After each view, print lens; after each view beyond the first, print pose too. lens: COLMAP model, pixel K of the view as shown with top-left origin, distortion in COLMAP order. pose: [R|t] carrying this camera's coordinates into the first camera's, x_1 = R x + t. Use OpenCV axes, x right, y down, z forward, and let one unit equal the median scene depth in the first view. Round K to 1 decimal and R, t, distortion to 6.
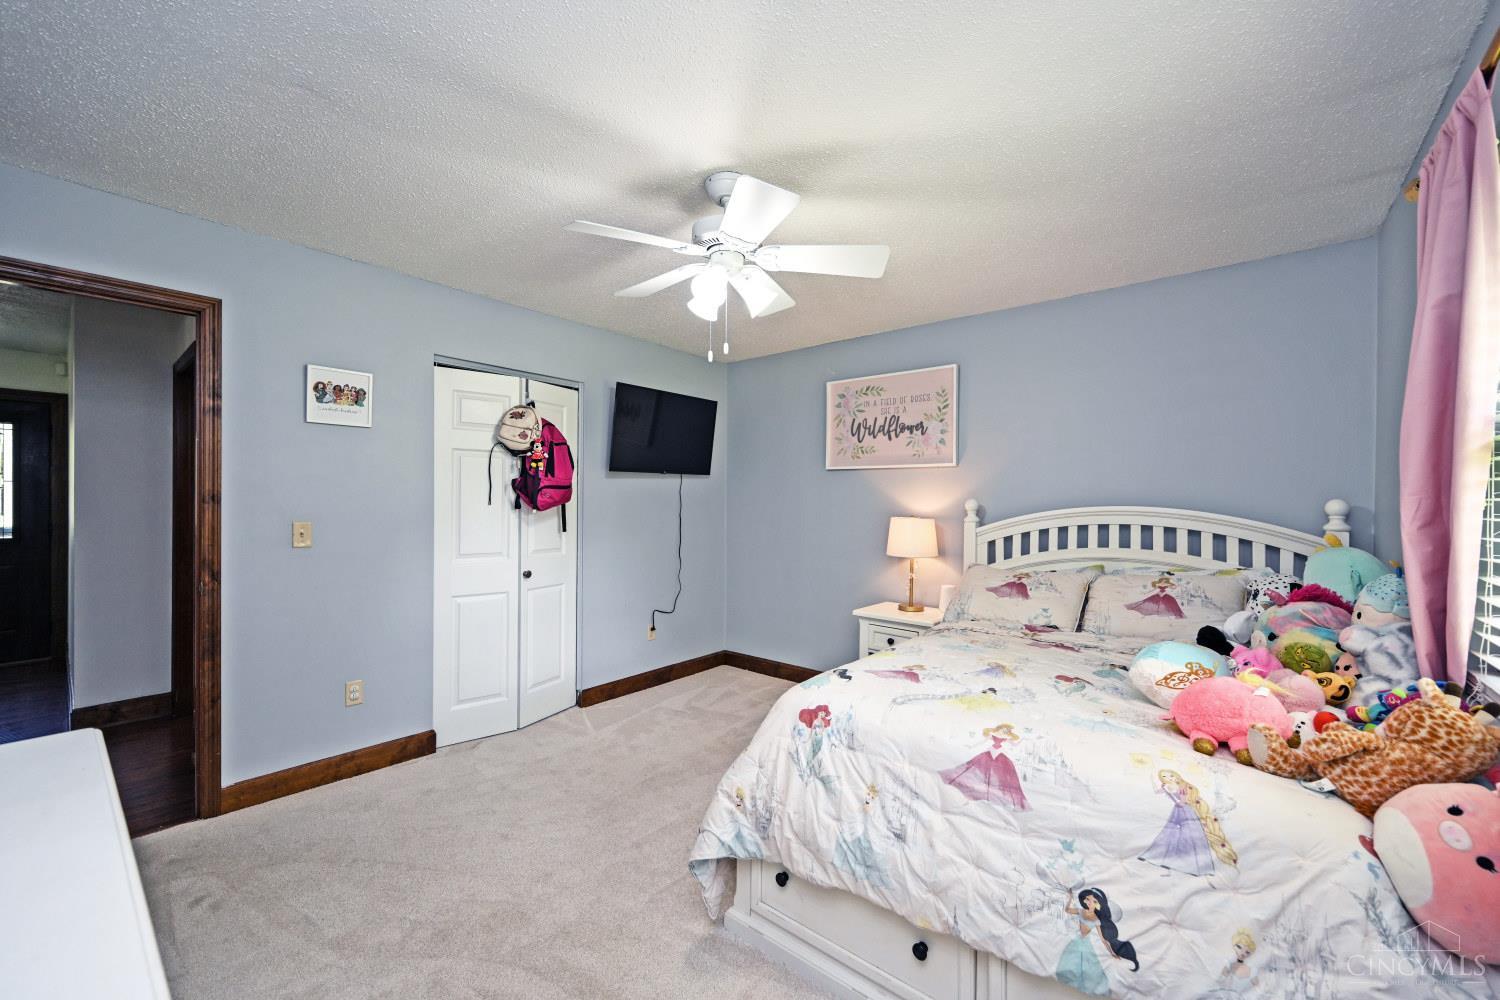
lens RADIAL K [[592.7, 0, 752.0], [0, 592.7, 500.1], [0, 0, 1]] dist [0.000148, -0.001085]
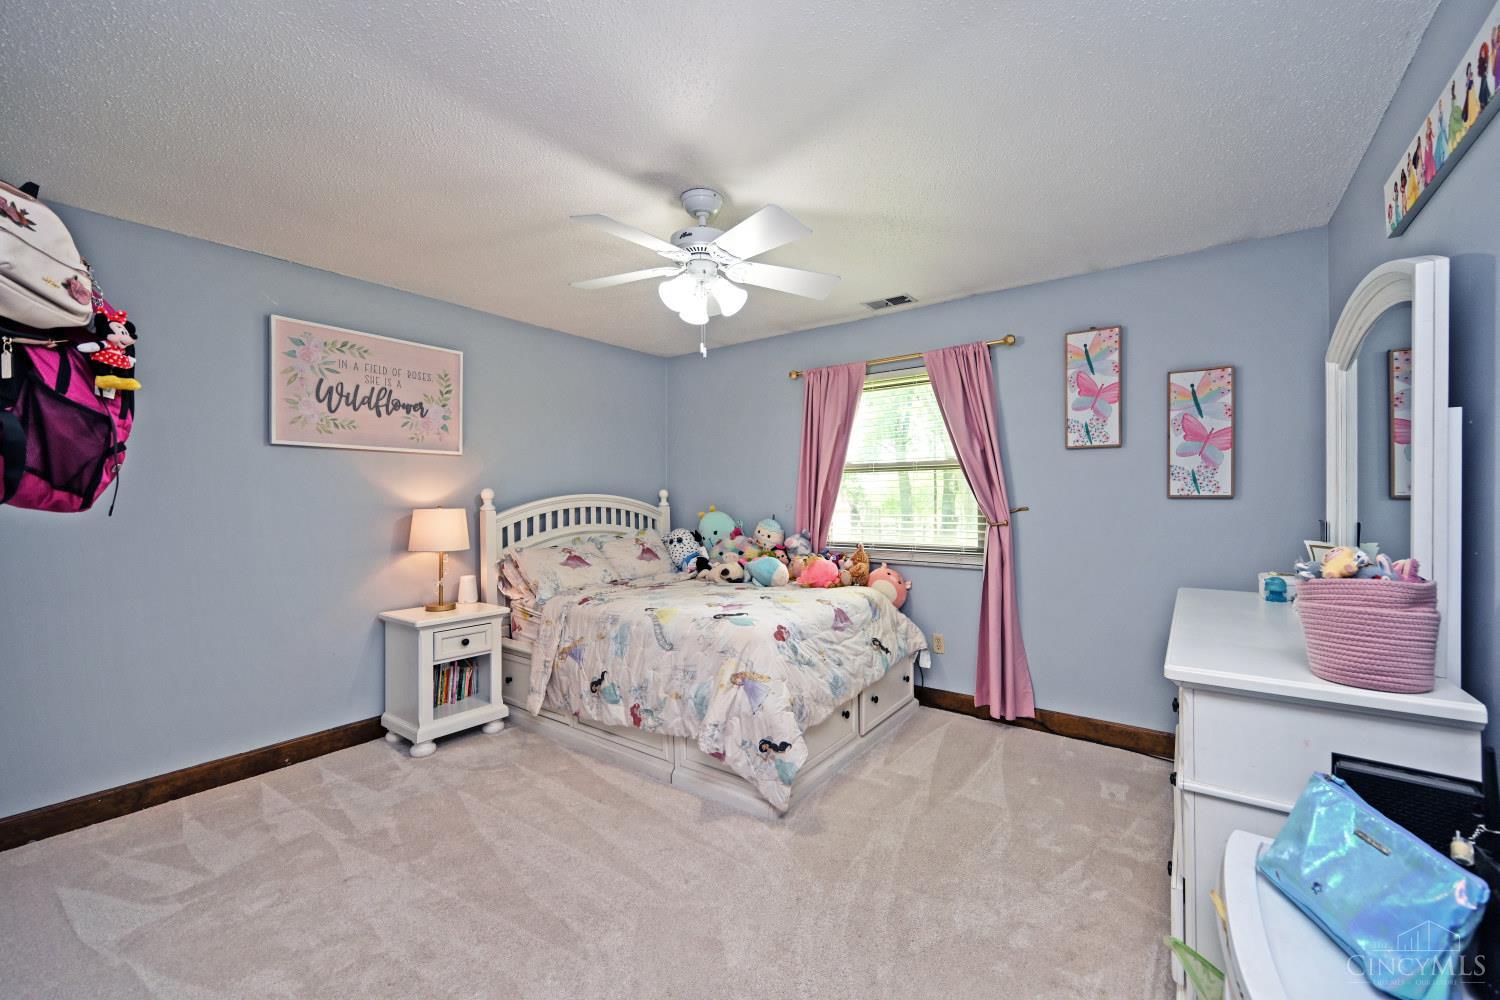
lens RADIAL K [[592.7, 0, 756.8], [0, 592.7, 496.3], [0, 0, 1]] dist [0.000148, -0.001085]
pose [[-0.058470, -0.004263, 0.998280, -0.668923], [0.003918, 0.999982, 0.004500, 0.008739], [-0.998281, 0.004175, -0.058453, 0.565178]]
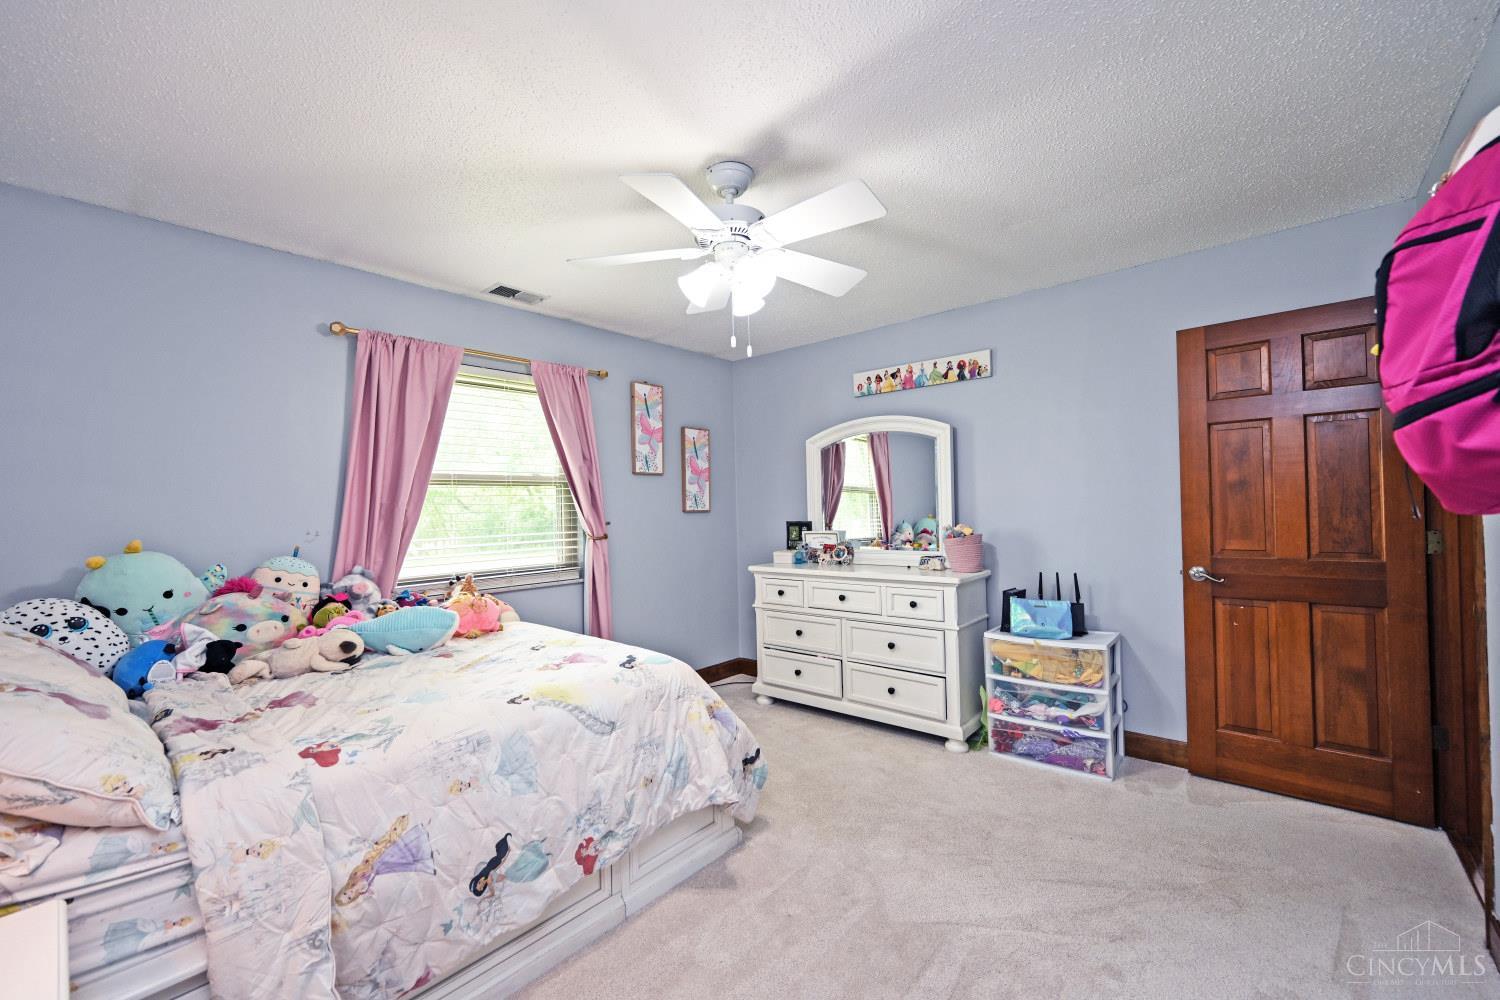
lens RADIAL K [[592.7, 0, 752.6], [0, 592.7, 503.9], [0, 0, 1]] dist [0.000148, -0.001085]
pose [[-0.999204, 0.015295, 0.036851, -0.051141], [0.015039, 0.999861, -0.007238, 0.010825], [-0.036957, -0.006678, -0.999295, 1.161216]]
